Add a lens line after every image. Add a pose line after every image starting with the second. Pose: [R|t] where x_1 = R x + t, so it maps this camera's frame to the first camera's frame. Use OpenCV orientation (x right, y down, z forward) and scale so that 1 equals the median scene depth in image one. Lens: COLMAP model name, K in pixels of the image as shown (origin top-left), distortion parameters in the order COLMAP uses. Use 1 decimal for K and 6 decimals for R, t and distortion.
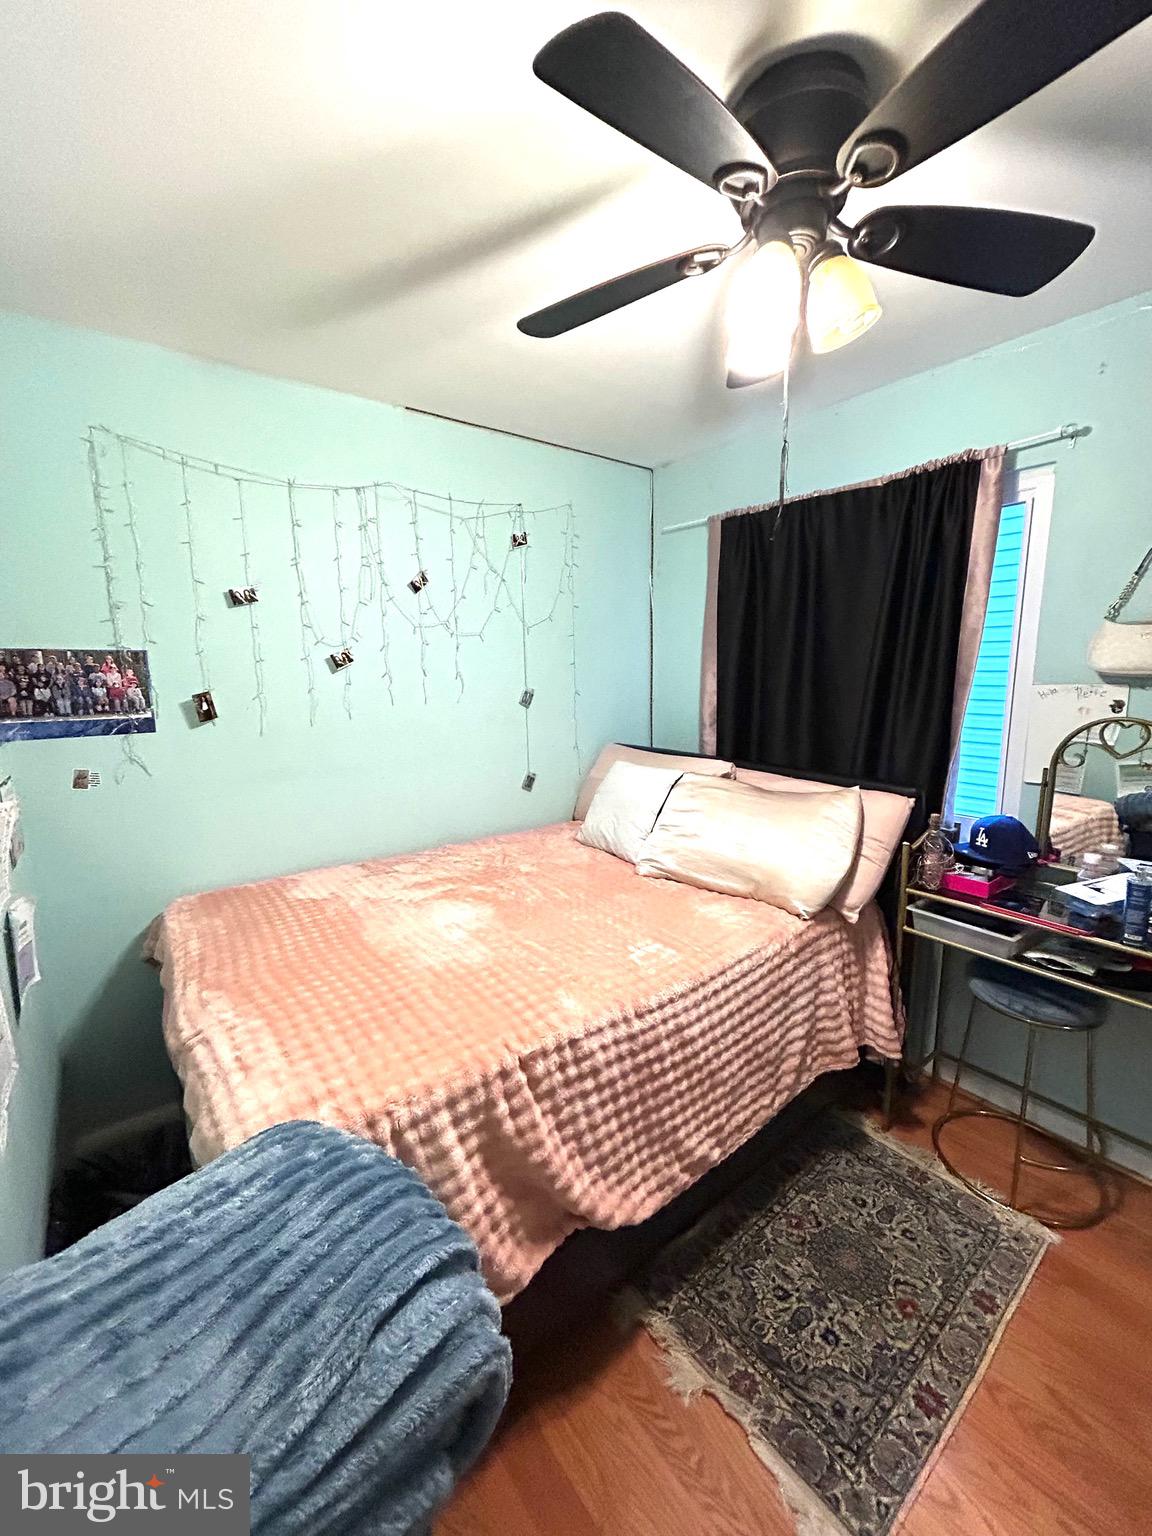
lens RADIAL K [[616.0, 0, 579.1], [0, 616.0, 767.5], [0, 0, 1]] dist [-0.003540, 0.001426]
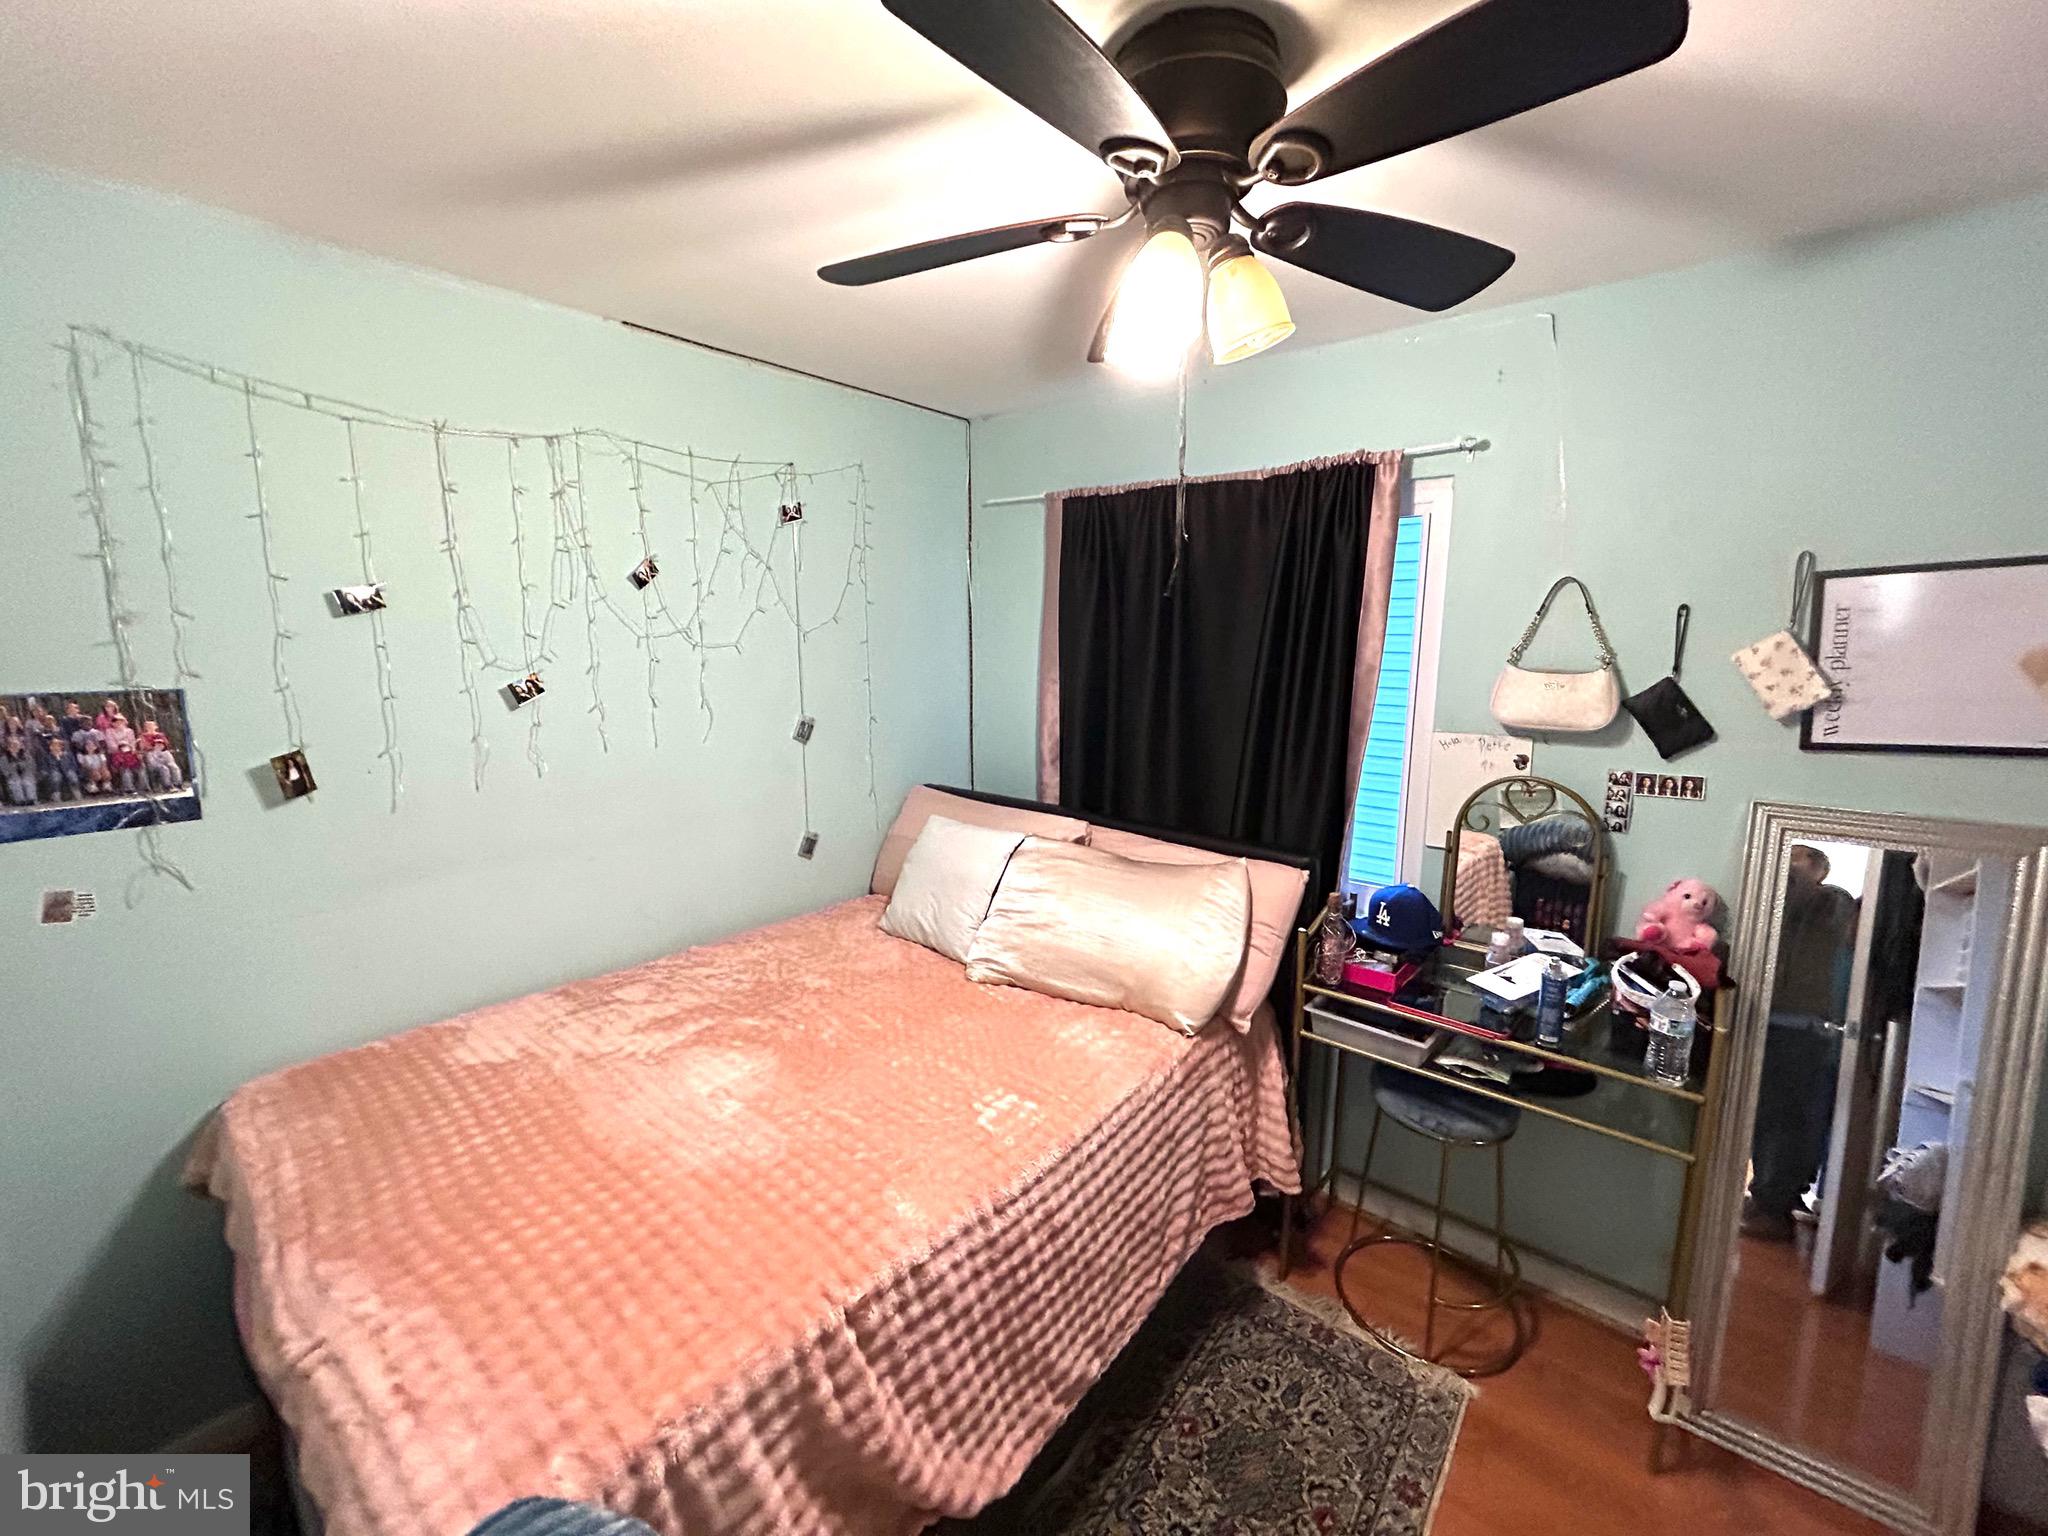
lens RADIAL K [[821.4, 0, 1028.6], [0, 821.4, 763.2], [0, 0, 1]] dist [-0.003540, 0.001426]
pose [[0.976342, -0.016666, 0.215588, -0.058577], [0.017448, 0.999846, -0.001722, -0.109950], [-0.215526, 0.005443, 0.976483, 0.014871]]
